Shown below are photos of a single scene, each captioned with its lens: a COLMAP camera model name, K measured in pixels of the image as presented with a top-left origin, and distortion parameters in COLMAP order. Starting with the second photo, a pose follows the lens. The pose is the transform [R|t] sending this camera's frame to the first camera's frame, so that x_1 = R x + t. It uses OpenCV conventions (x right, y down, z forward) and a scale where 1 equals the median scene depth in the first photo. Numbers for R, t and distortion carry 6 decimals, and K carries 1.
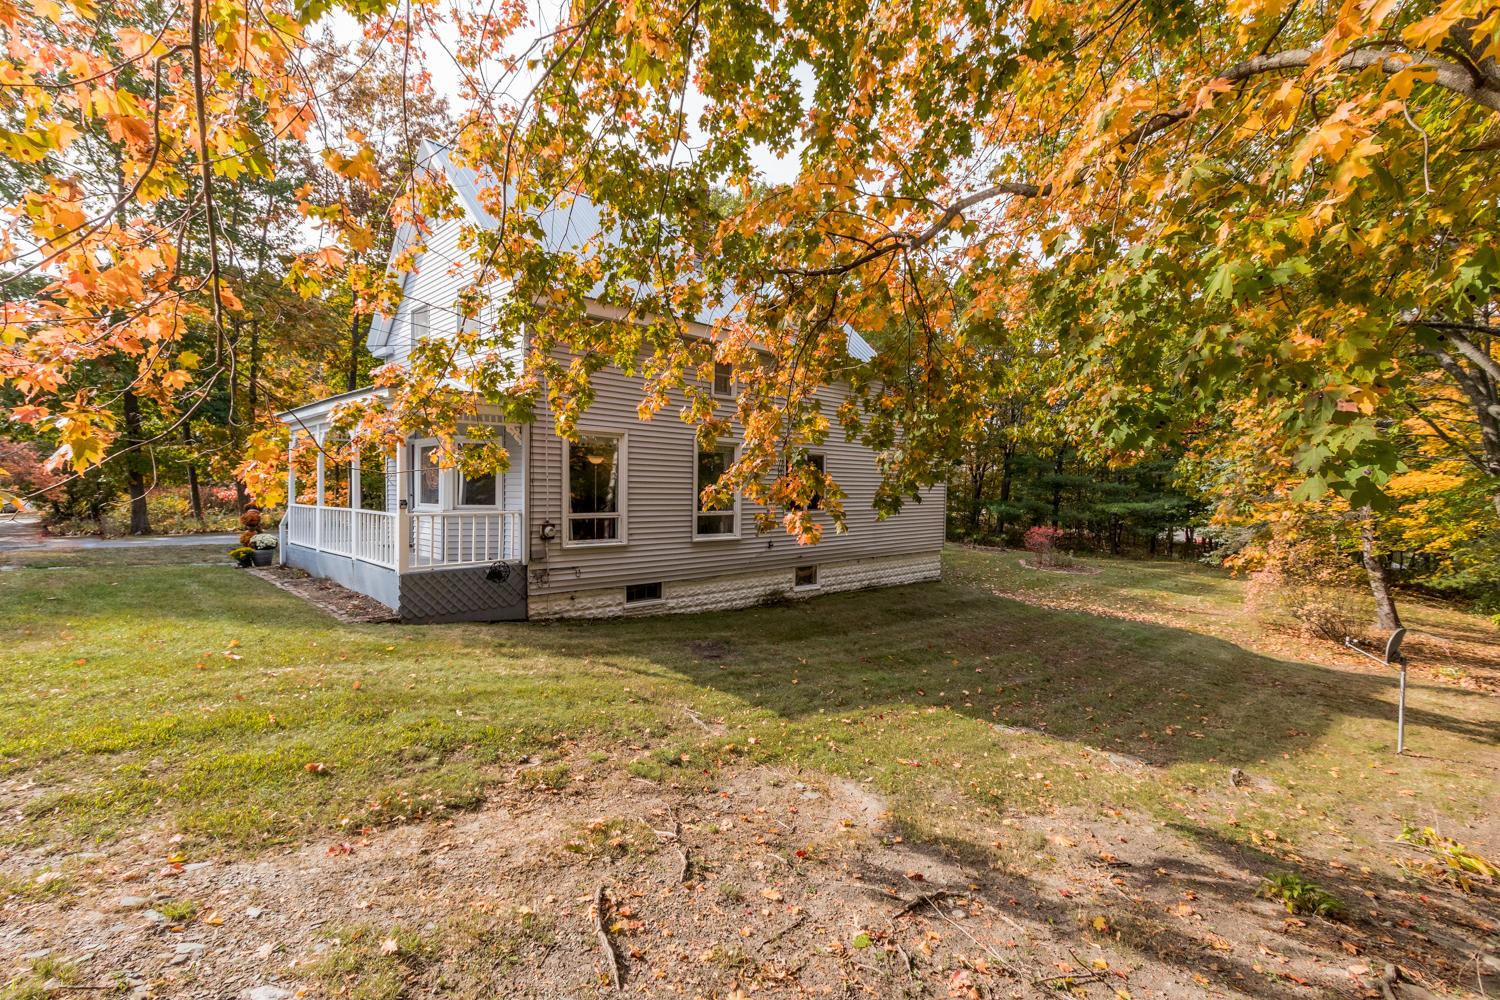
lens RADIAL K [[695.6, 0, 747.9], [0, 695.6, 490.4], [0, 0, 1]] dist [0.002119, 0.000420]
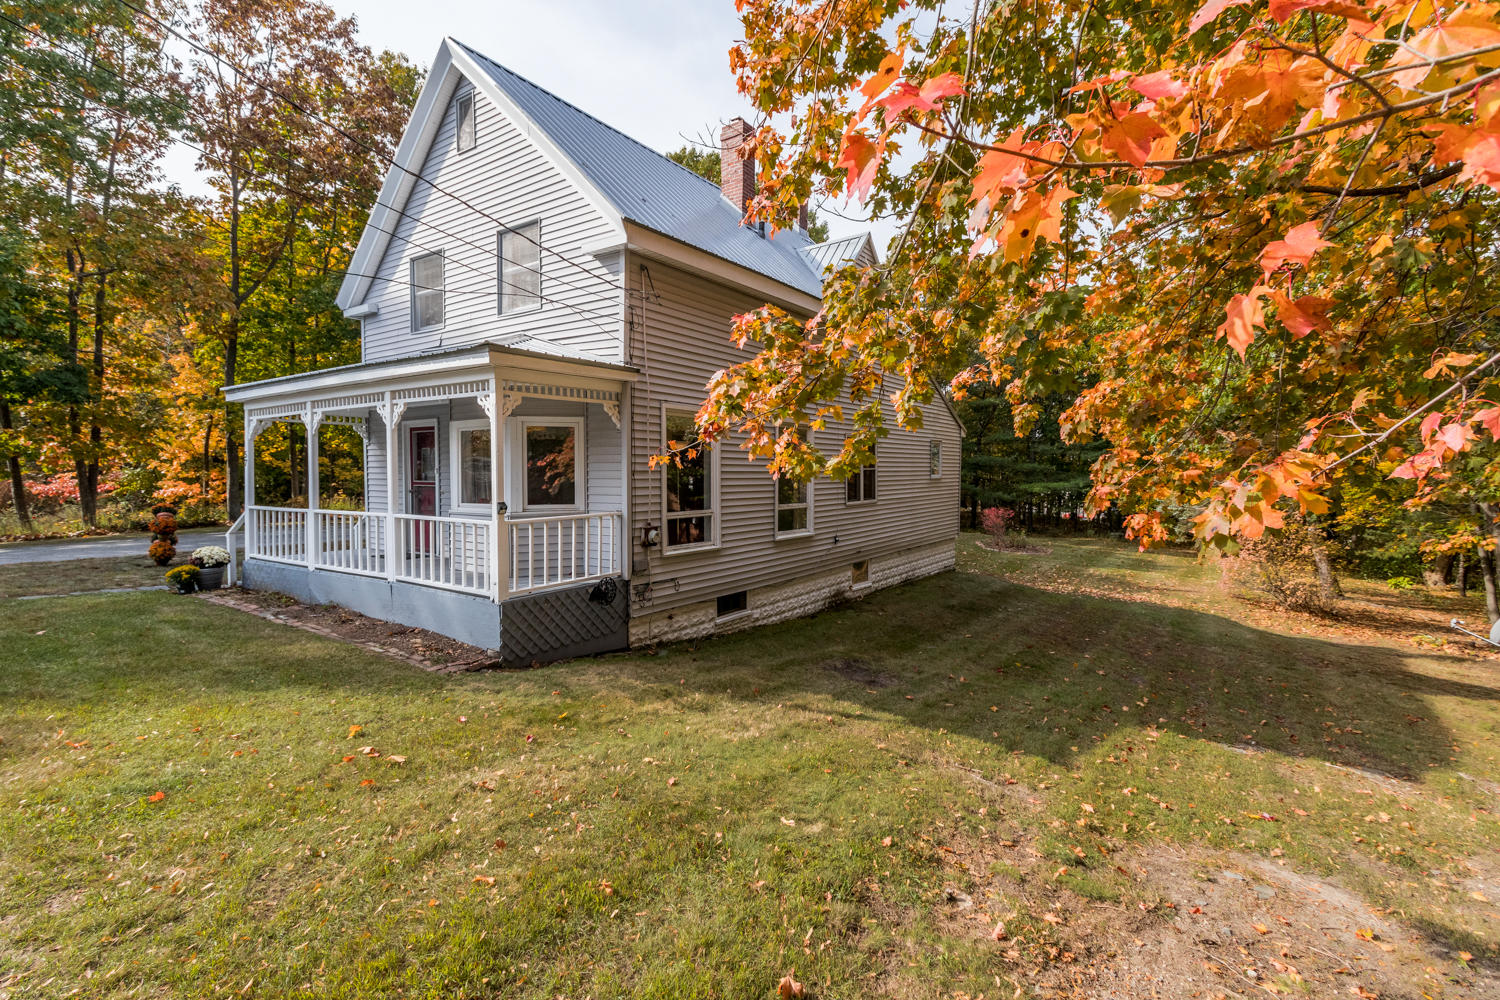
lens RADIAL K [[699.9, 0, 734.0], [0, 699.9, 476.2], [0, 0, 1]] dist [0.001851, 0.000370]
pose [[0.984808, -0.013710, 0.173104, -0.314110], [0.012797, 0.999898, 0.006389, -0.013233], [-0.173173, -0.004076, 0.984883, 0.181336]]
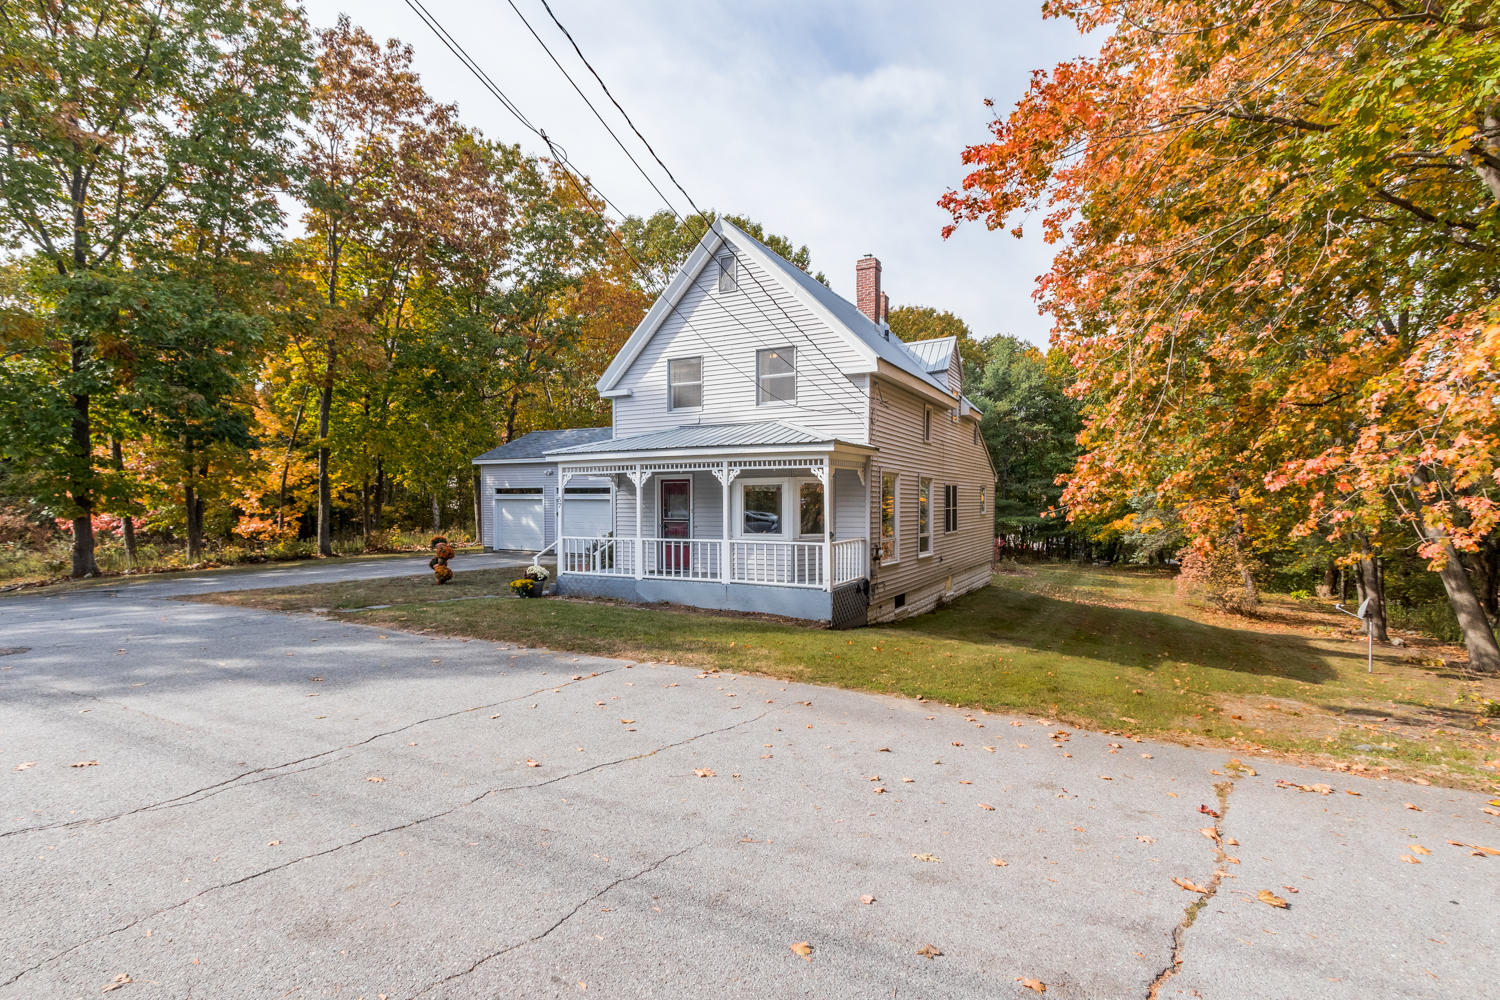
lens RADIAL K [[723.2, 0, 750.0], [0, 723.2, 500.0], [0, 0, 1]] dist [0.001982, -0.000409]
pose [[0.957648, -0.010678, 0.287744, -0.836671], [0.012870, 0.999901, -0.005729, -0.031196], [-0.287655, 0.009190, 0.957690, -0.174078]]
